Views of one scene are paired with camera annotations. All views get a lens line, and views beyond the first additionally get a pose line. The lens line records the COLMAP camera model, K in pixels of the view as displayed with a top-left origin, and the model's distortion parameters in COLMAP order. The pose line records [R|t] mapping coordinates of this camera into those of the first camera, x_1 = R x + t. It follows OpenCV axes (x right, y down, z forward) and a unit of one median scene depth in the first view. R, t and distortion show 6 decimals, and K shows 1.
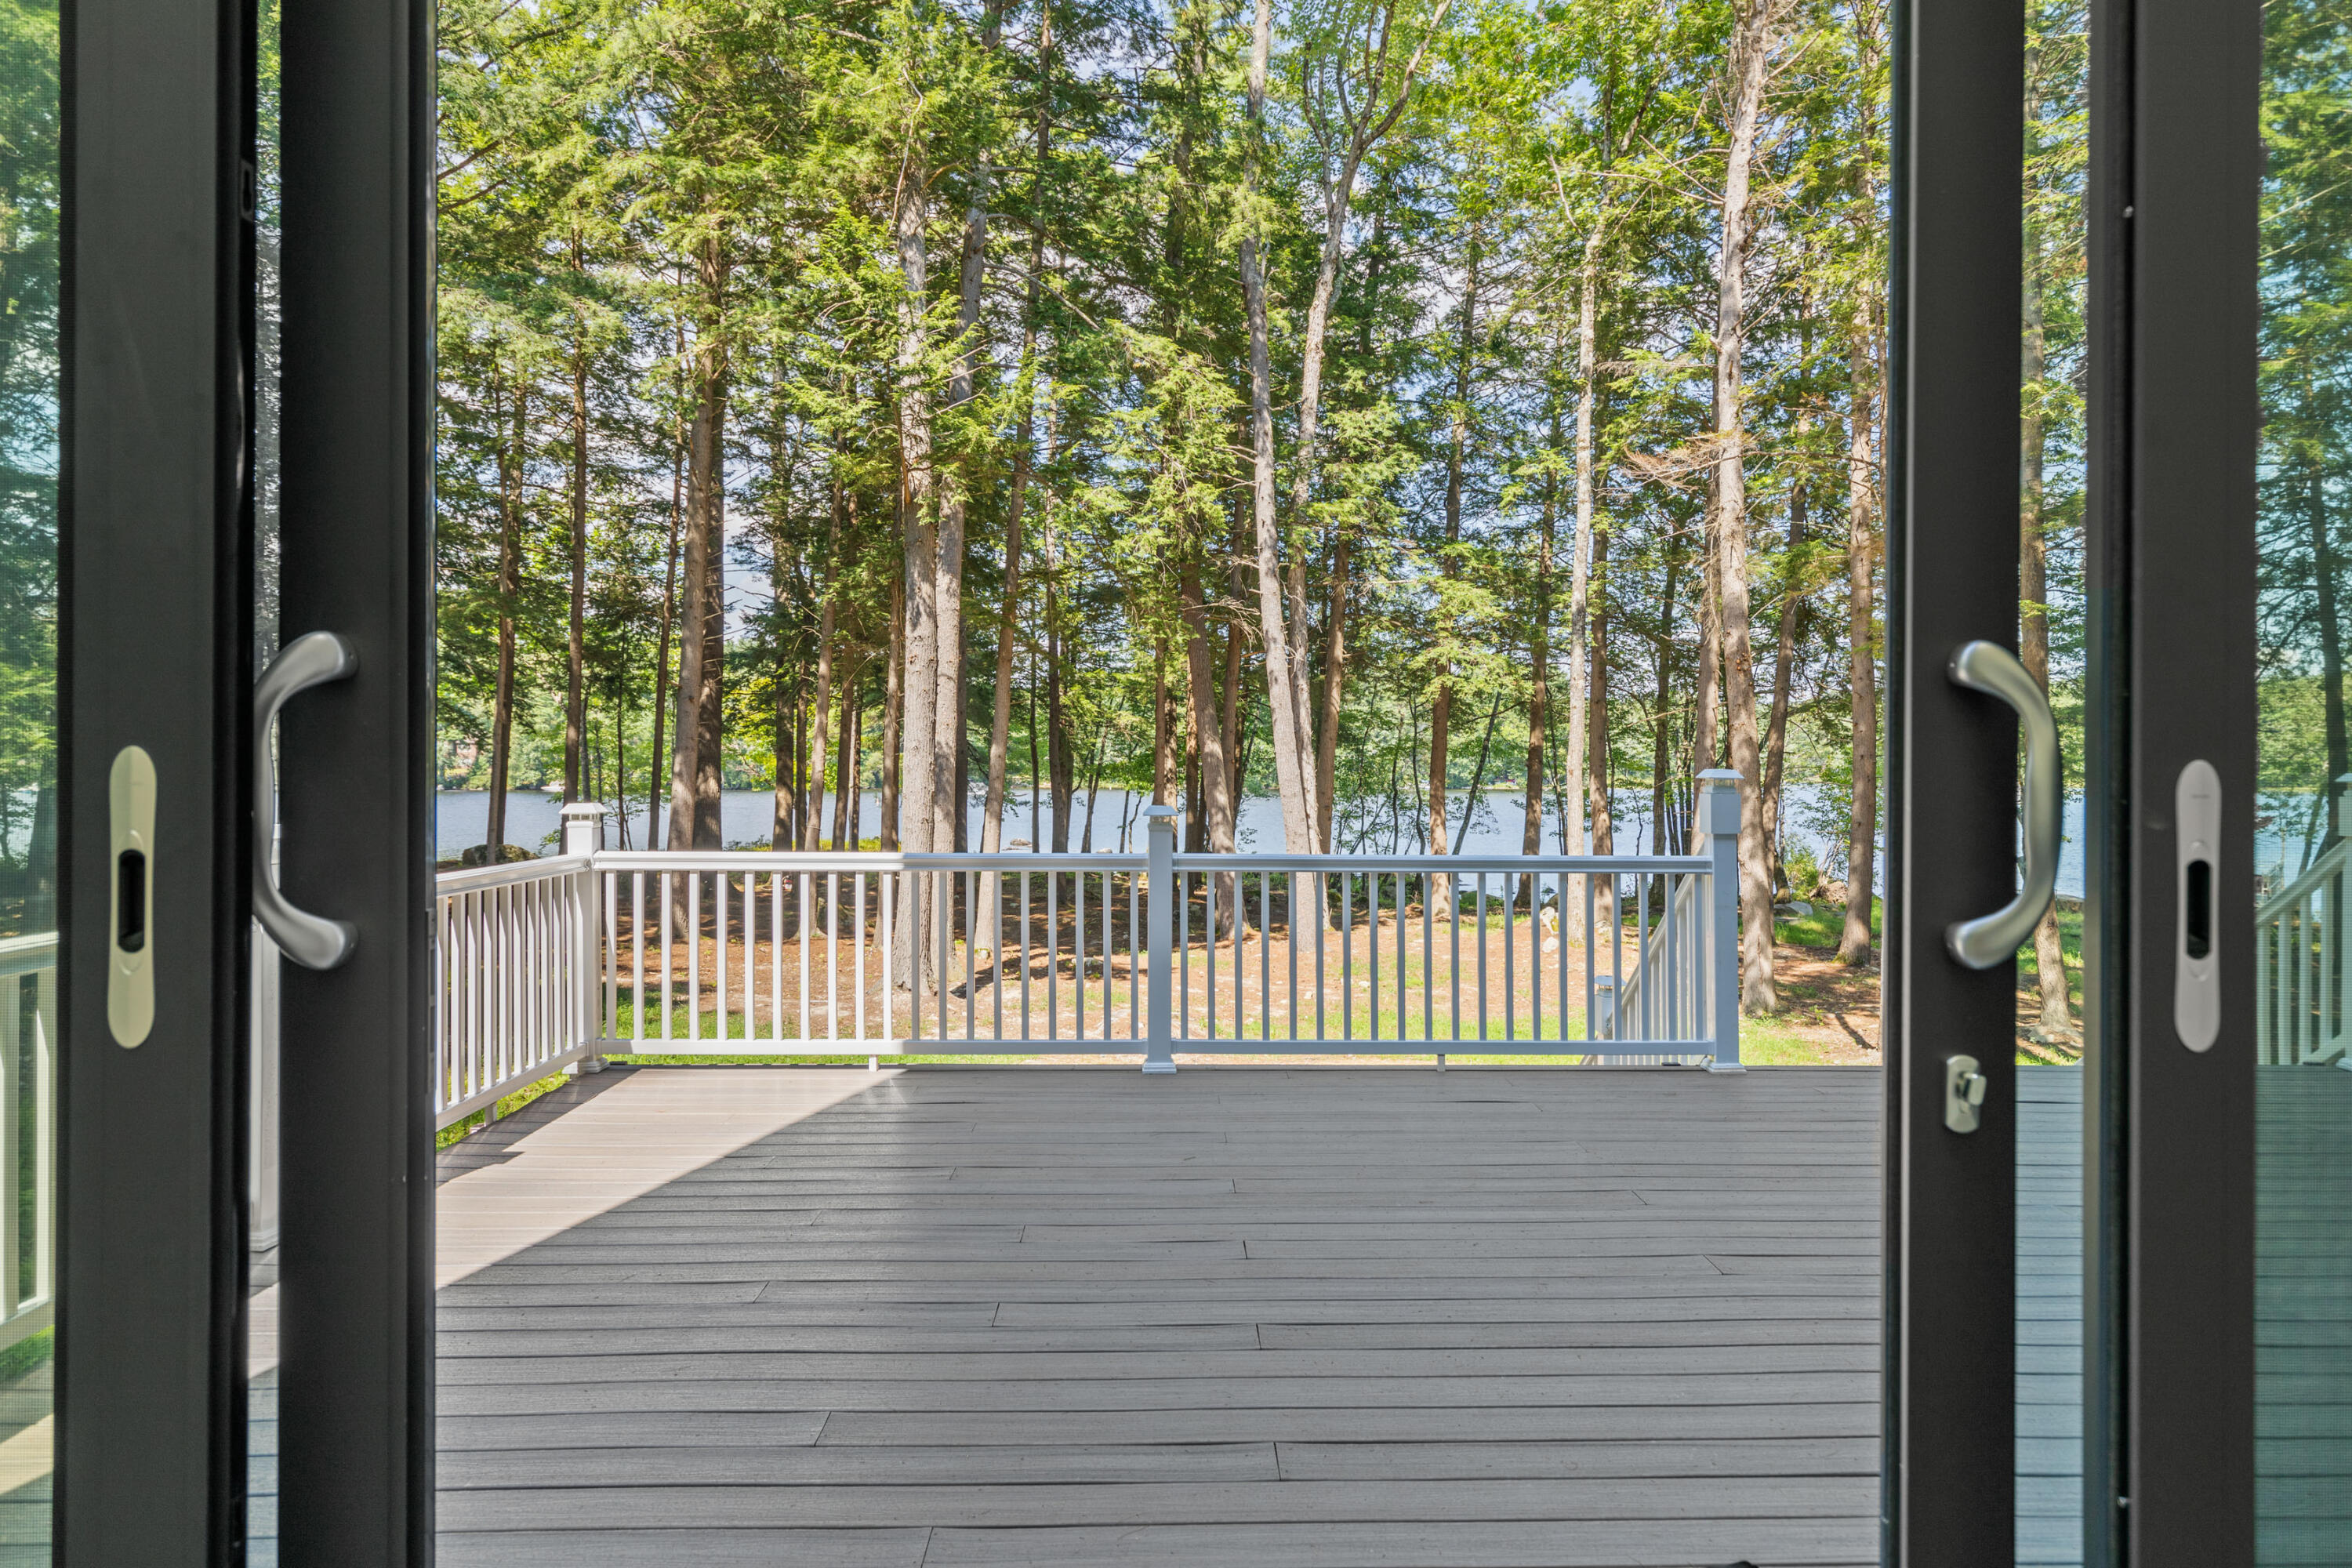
lens RADIAL K [[1407.6, 0, 1177.1], [0, 1407.6, 775.5], [0, 0, 1]] dist [0.000087, -0.000114]
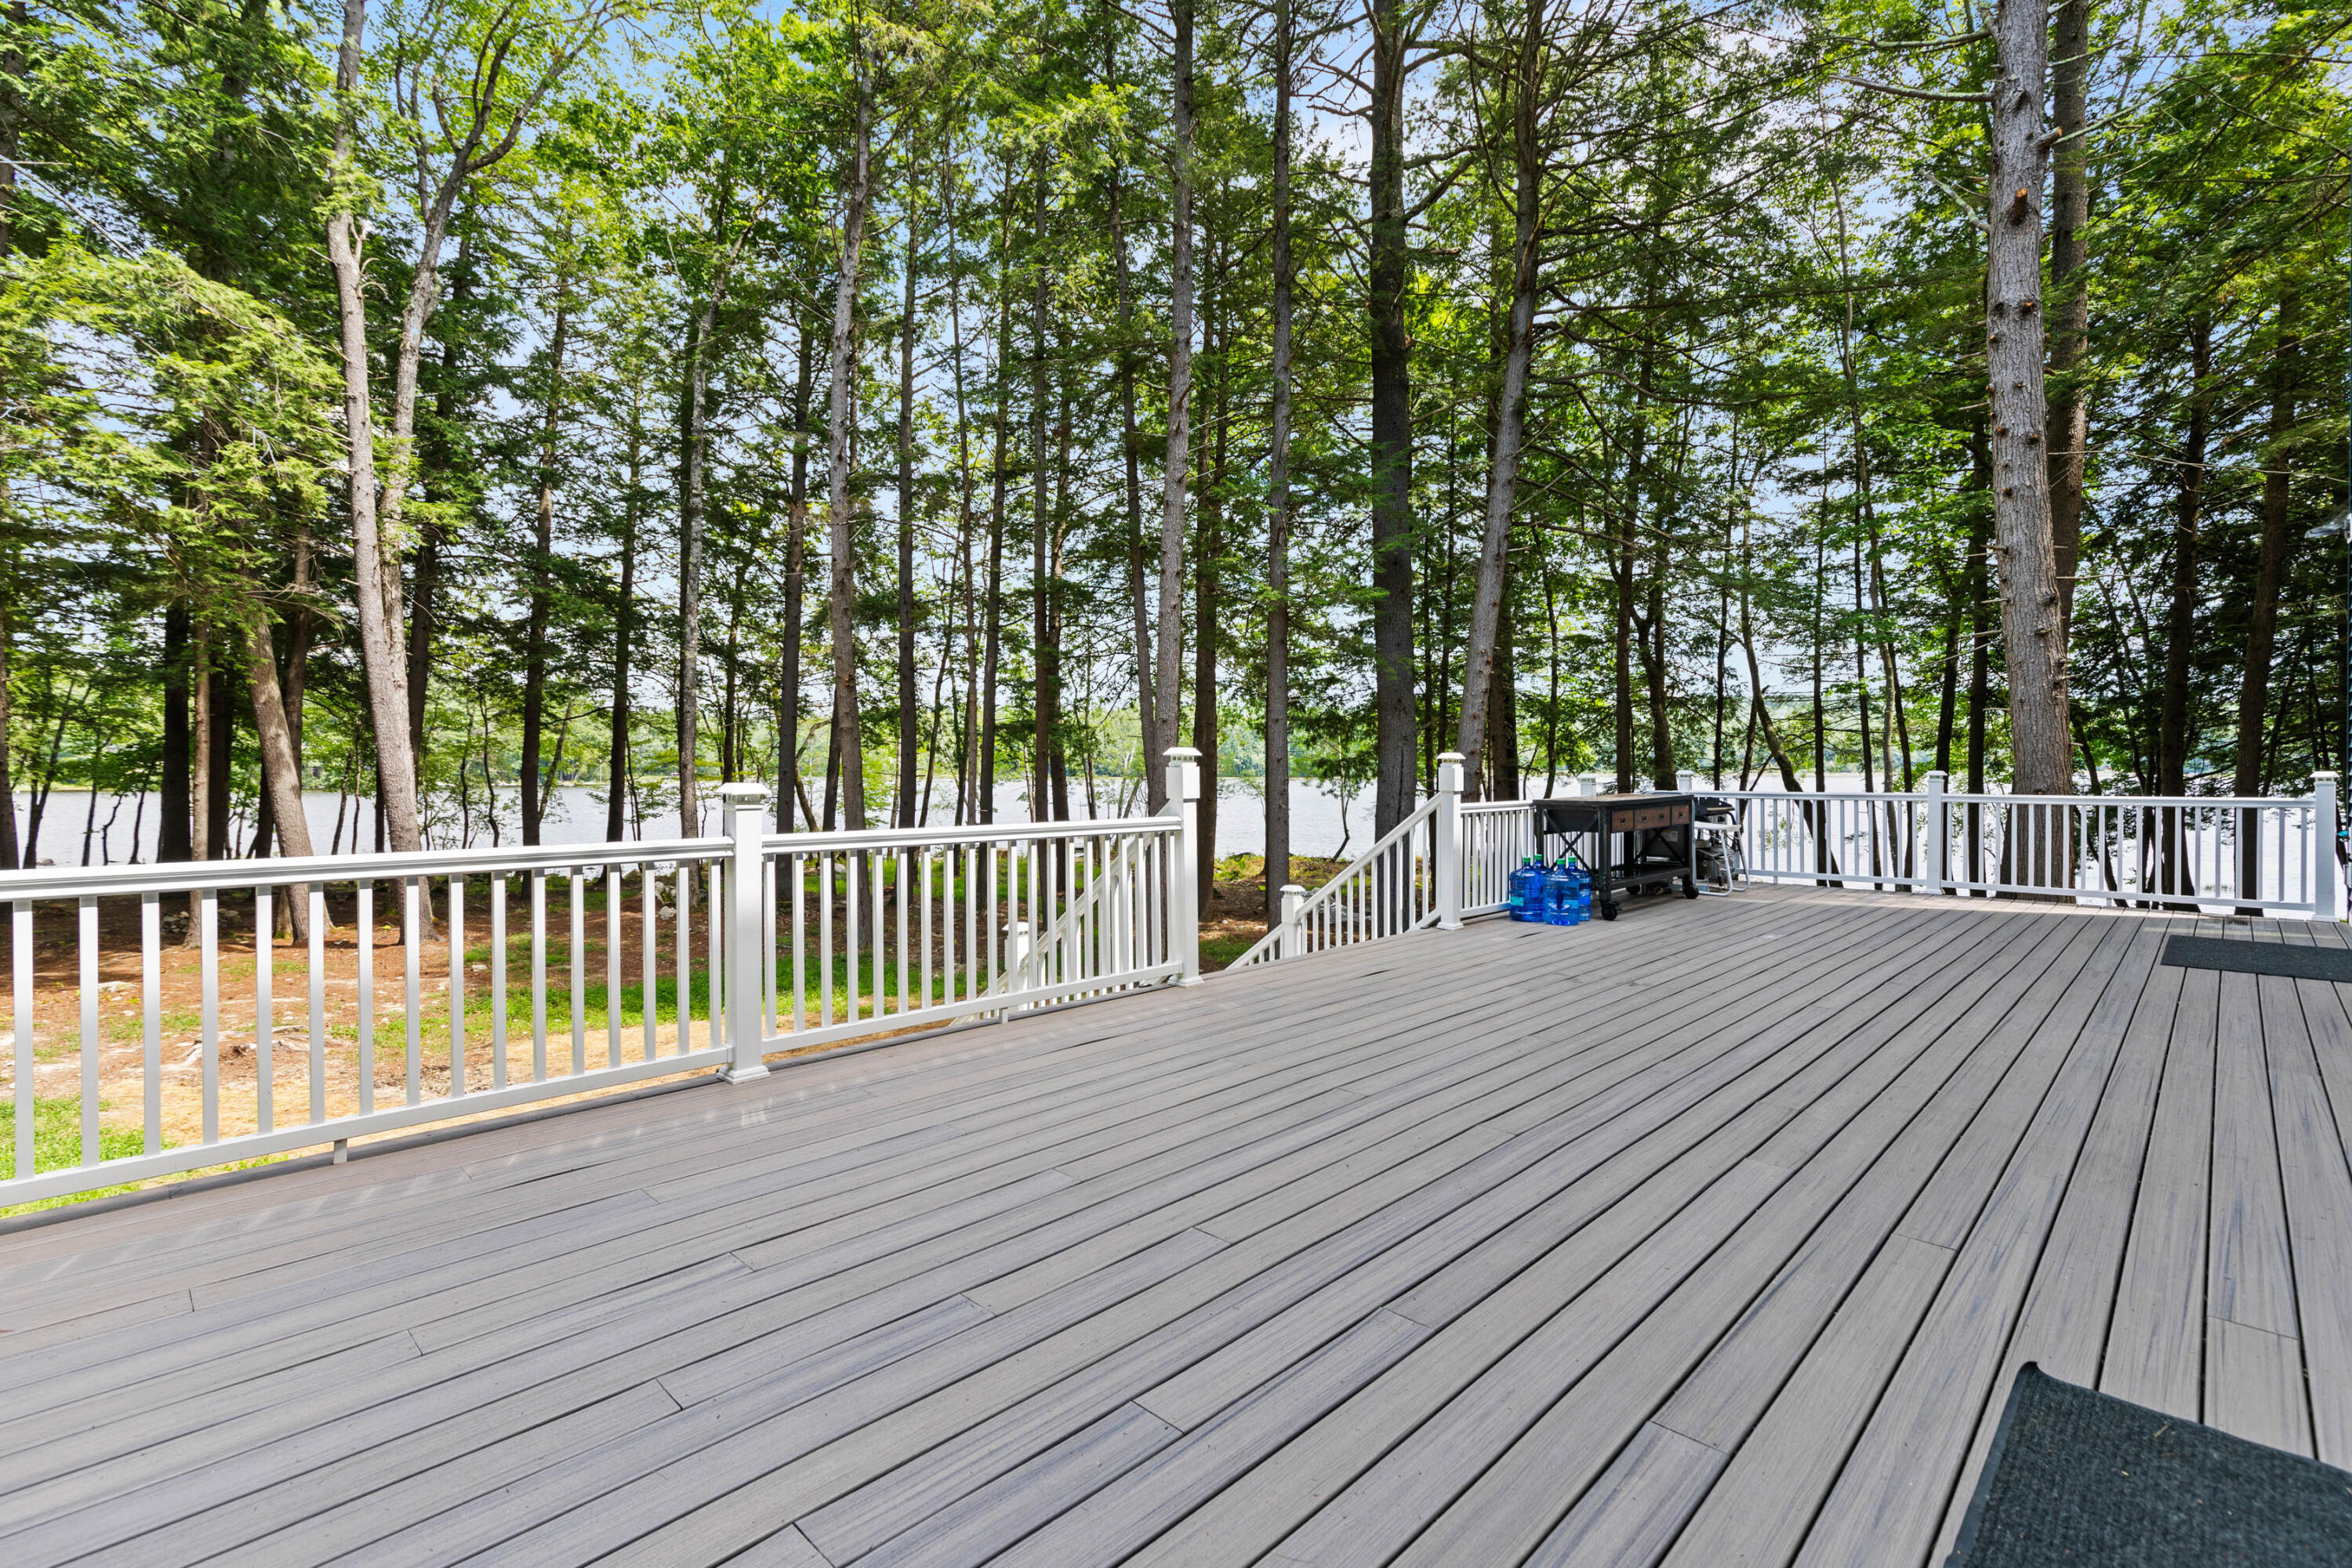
lens RADIAL K [[1070.2, 0, 1177.4], [0, 1070.2, 778.5], [0, 0, 1]] dist [0.001680, 0.000200]
pose [[0.709311, -0.011680, 0.704799, -0.072188], [0.007856, 0.999932, 0.008665, 0.003816], [-0.704852, -0.000609, 0.709354, 0.078126]]
